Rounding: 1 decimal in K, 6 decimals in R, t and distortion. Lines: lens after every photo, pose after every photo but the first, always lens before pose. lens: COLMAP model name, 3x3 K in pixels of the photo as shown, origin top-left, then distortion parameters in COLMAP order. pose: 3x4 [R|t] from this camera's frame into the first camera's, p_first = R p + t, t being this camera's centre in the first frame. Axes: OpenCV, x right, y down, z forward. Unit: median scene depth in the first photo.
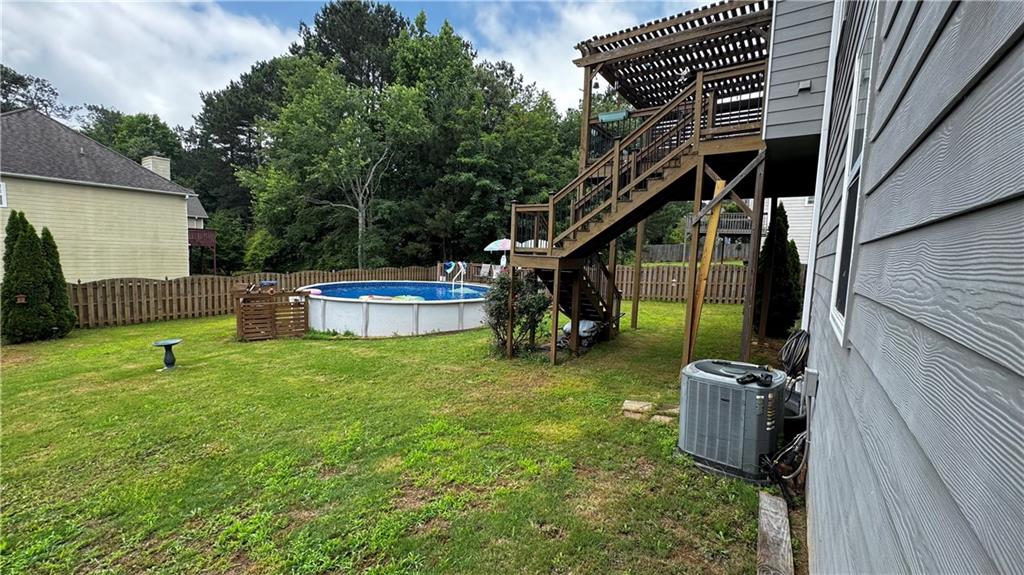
lens RADIAL K [[410.6, 0, 511.5], [0, 410.6, 287.8], [0, 0, 1]] dist [-0.001276, -0.000047]
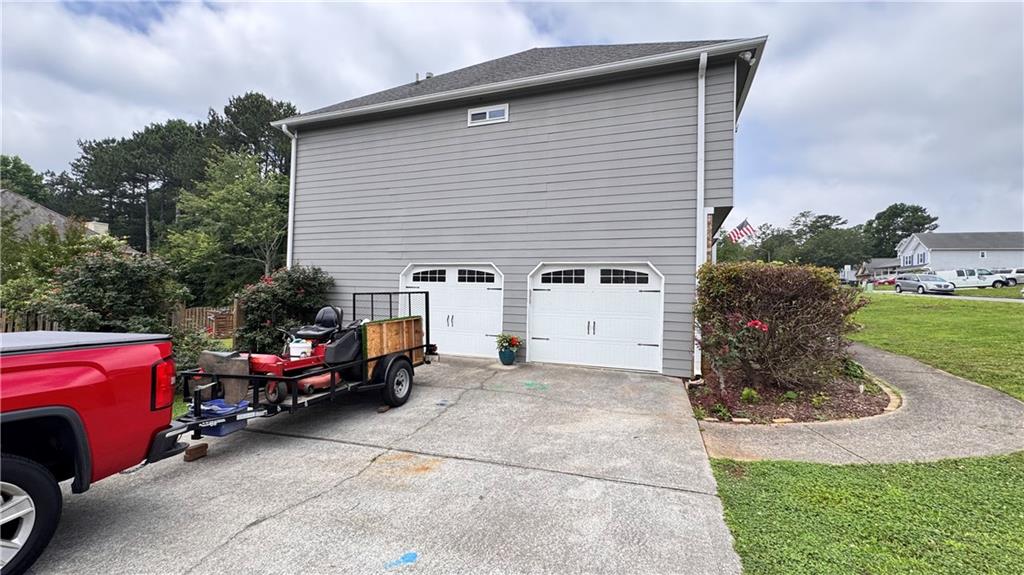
lens RADIAL K [[410.6, 0, 512.2], [0, 410.6, 288.3], [0, 0, 1]] dist [-0.001276, -0.000047]
pose [[0.965858, -0.003730, 0.259044, 0.112385], [0.029289, 0.995058, -0.094879, 0.091310], [-0.257410, 0.099227, 0.961194, -0.974868]]
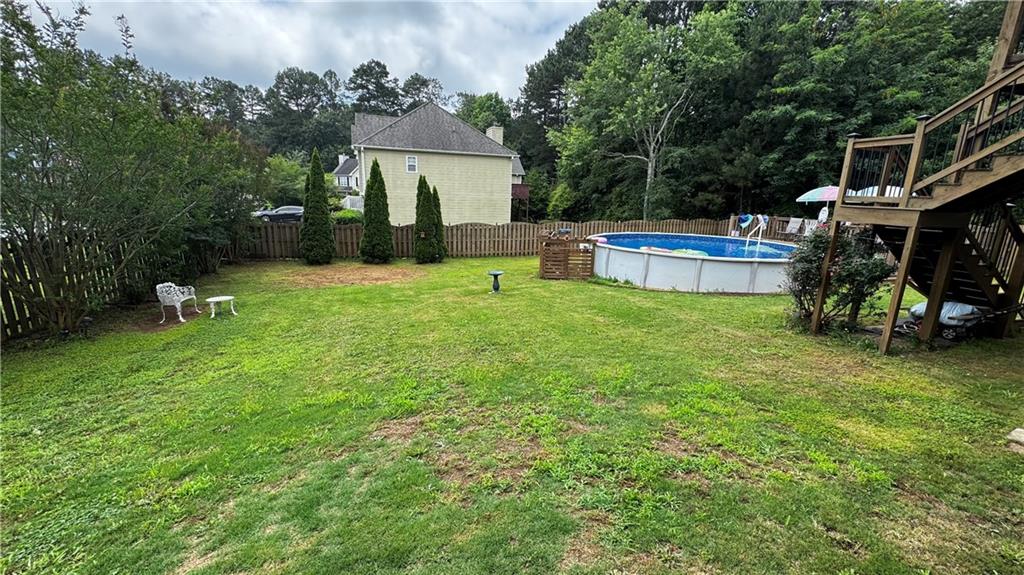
lens RADIAL K [[410.6, 0, 510.5], [0, 410.6, 288.7], [0, 0, 1]] dist [-0.001276, -0.000047]
pose [[0.787421, 0.125095, -0.603589, 0.001721], [-0.053740, 0.989395, 0.134946, 0.003456], [0.614069, -0.073822, 0.785792, -0.009997]]
